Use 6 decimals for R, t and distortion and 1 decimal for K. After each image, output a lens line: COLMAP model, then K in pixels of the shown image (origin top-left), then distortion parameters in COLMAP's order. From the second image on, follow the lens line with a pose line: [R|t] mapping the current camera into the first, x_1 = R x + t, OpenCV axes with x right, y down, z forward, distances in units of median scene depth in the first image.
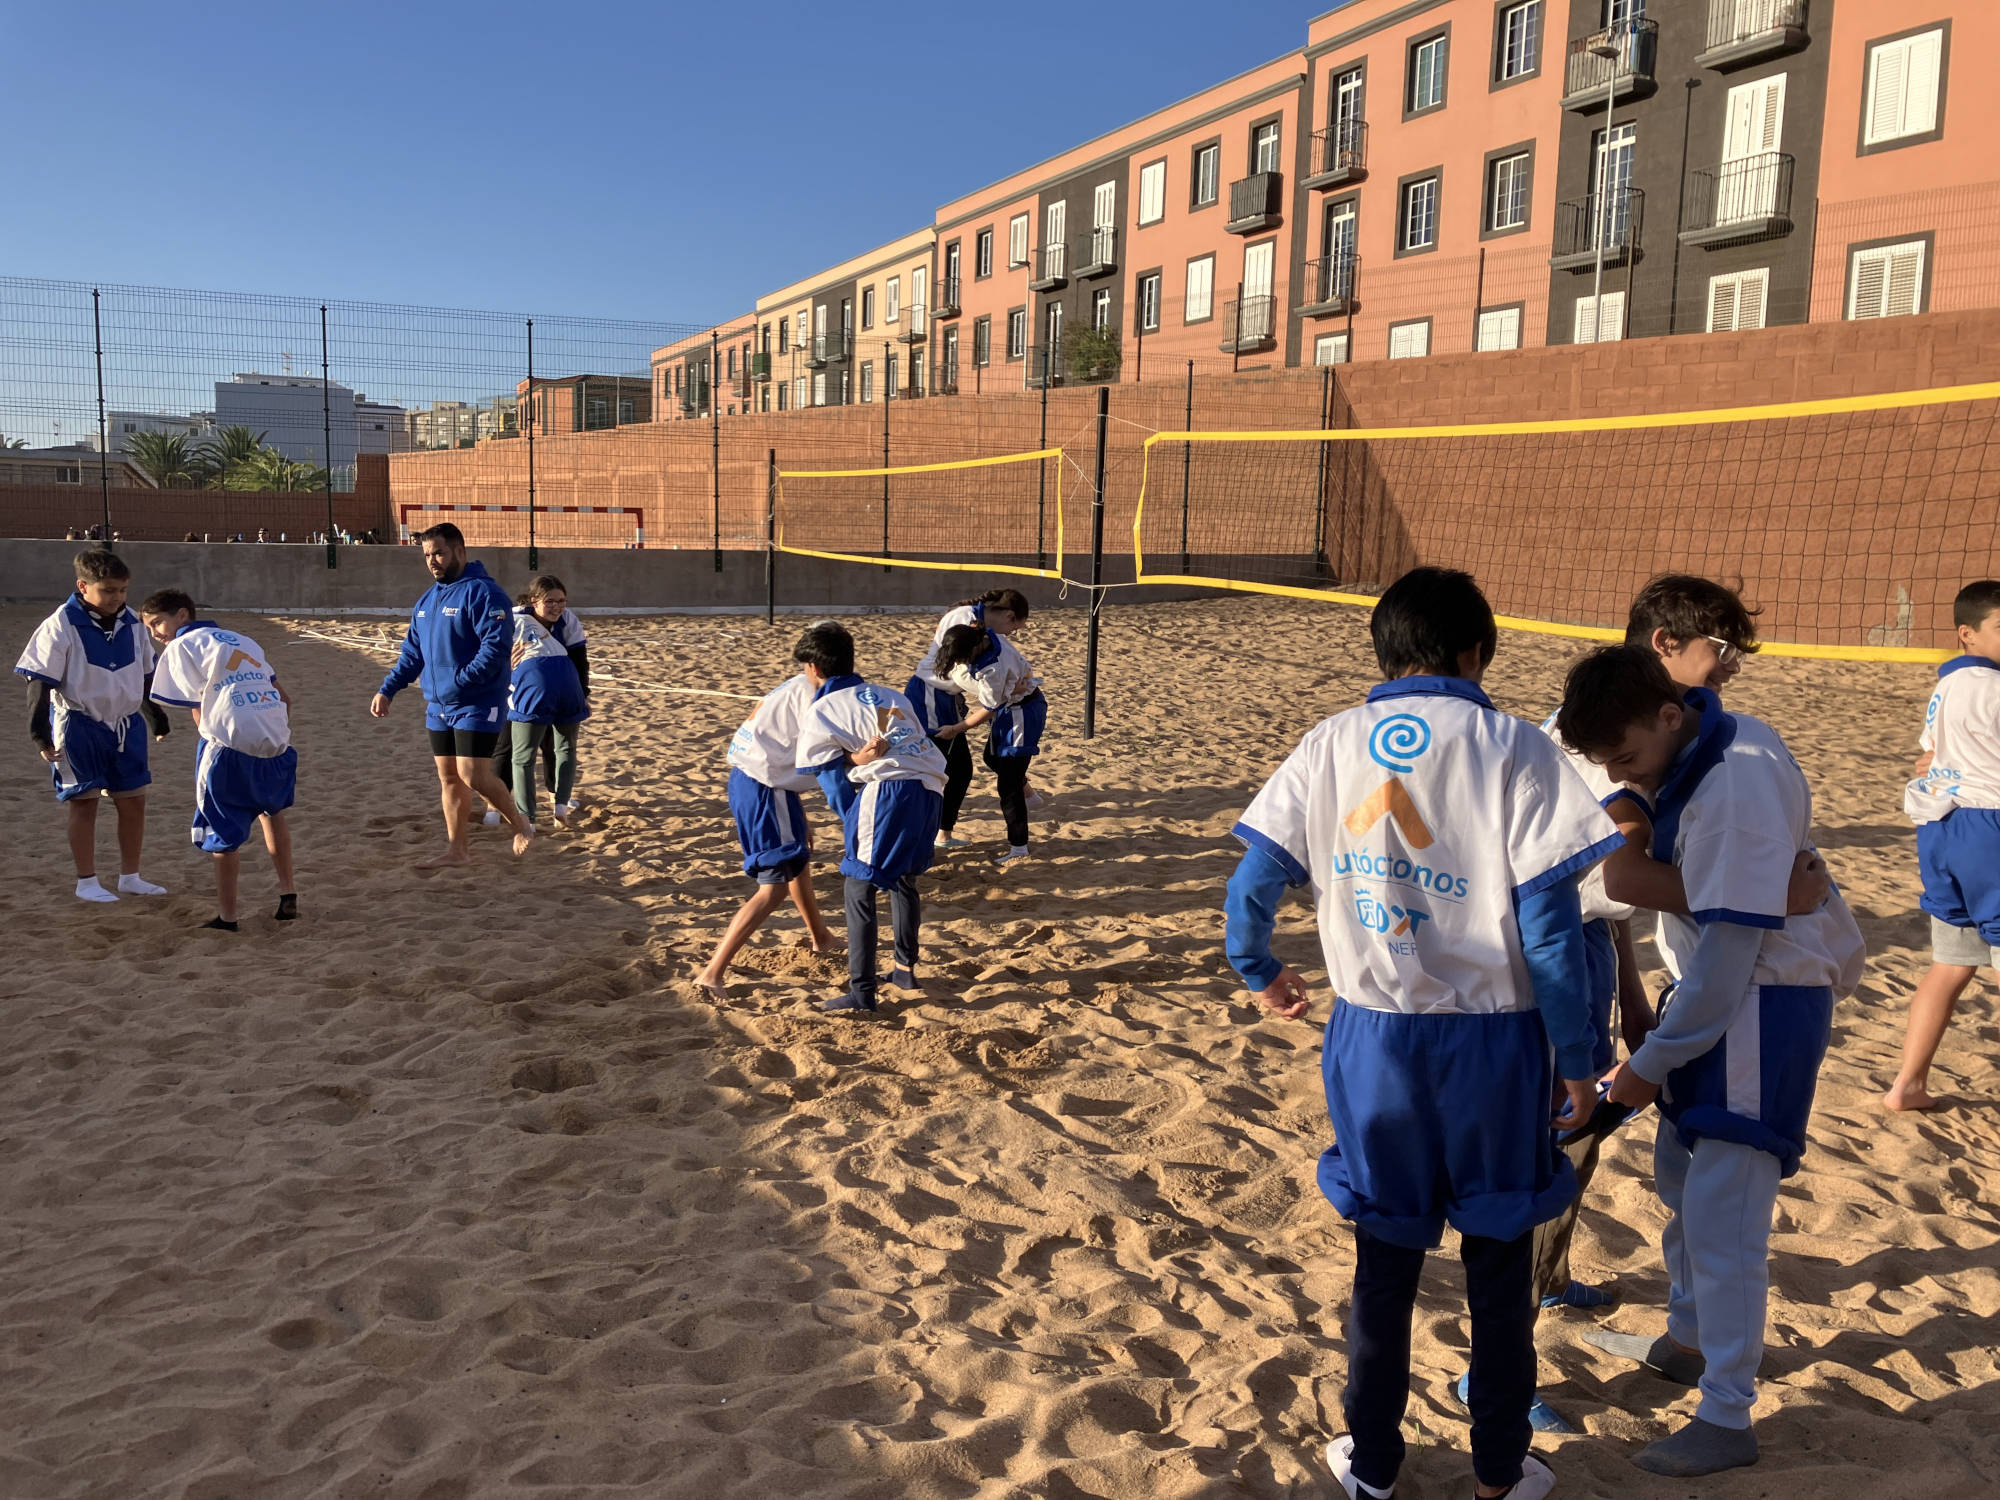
lens RADIAL K [[1605.4, 0, 1000.0], [0, 1605.4, 750.0], [0, 0, 1]] dist [-0.071812, 0.063137]
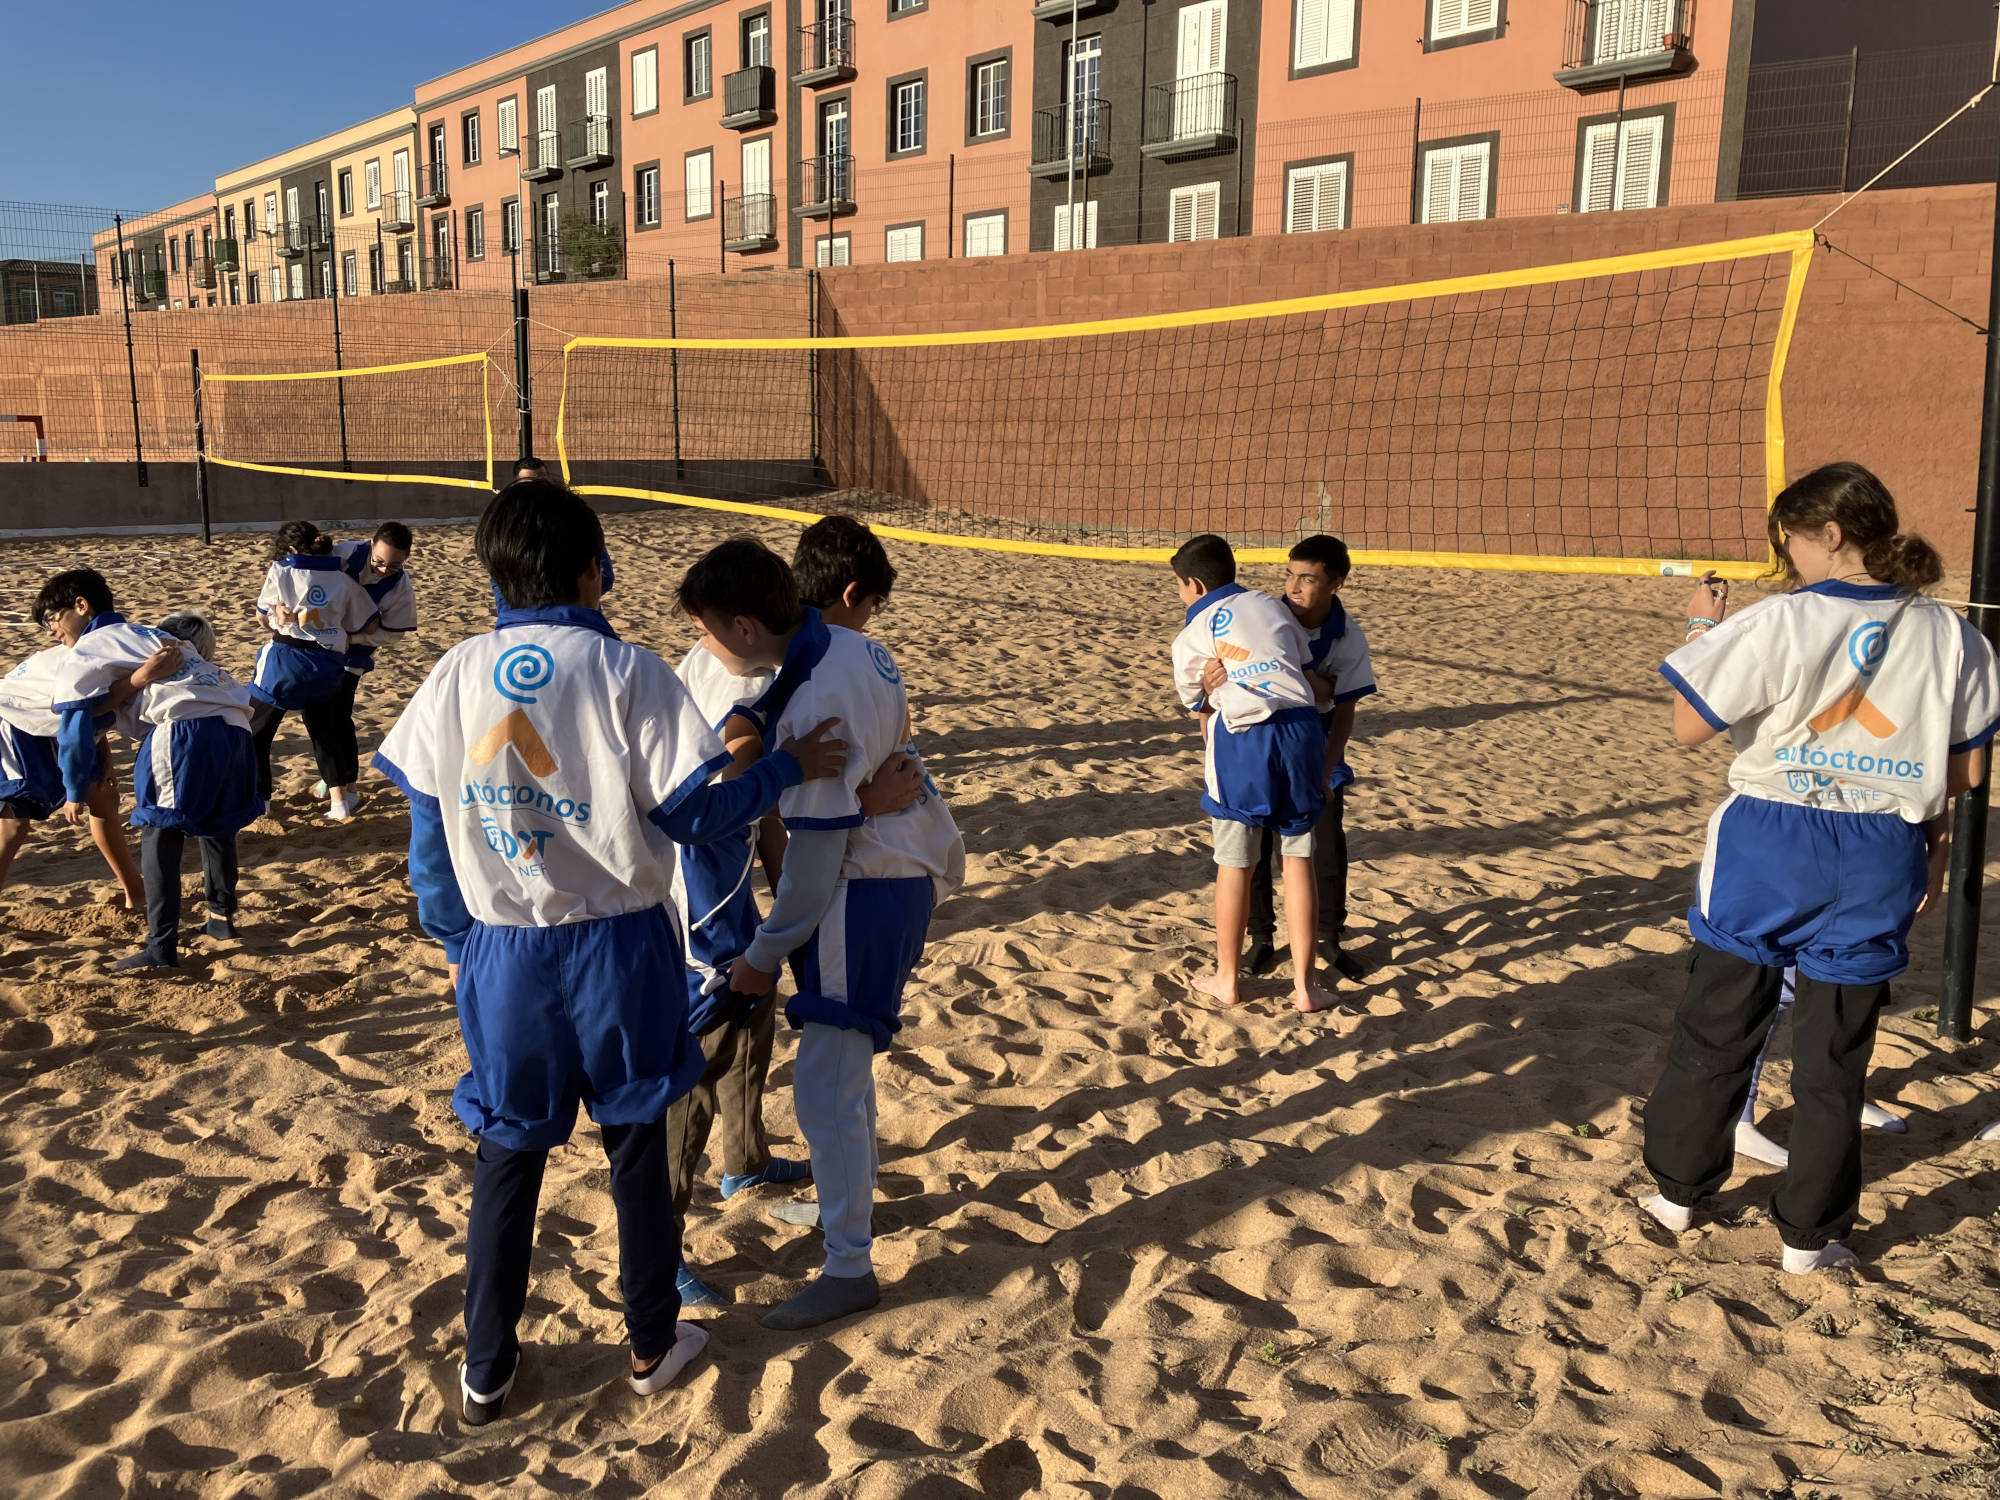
lens RADIAL K [[1587.8, 0, 1035.0], [0, 1587.8, 714.4], [0, 0, 1]] dist [0.011956, -0.037505]
pose [[0.954624, -0.060704, 0.291562, 0.143380], [0.048772, 0.997655, 0.048026, -0.006422], [-0.293793, -0.031627, 0.955346, -0.047335]]
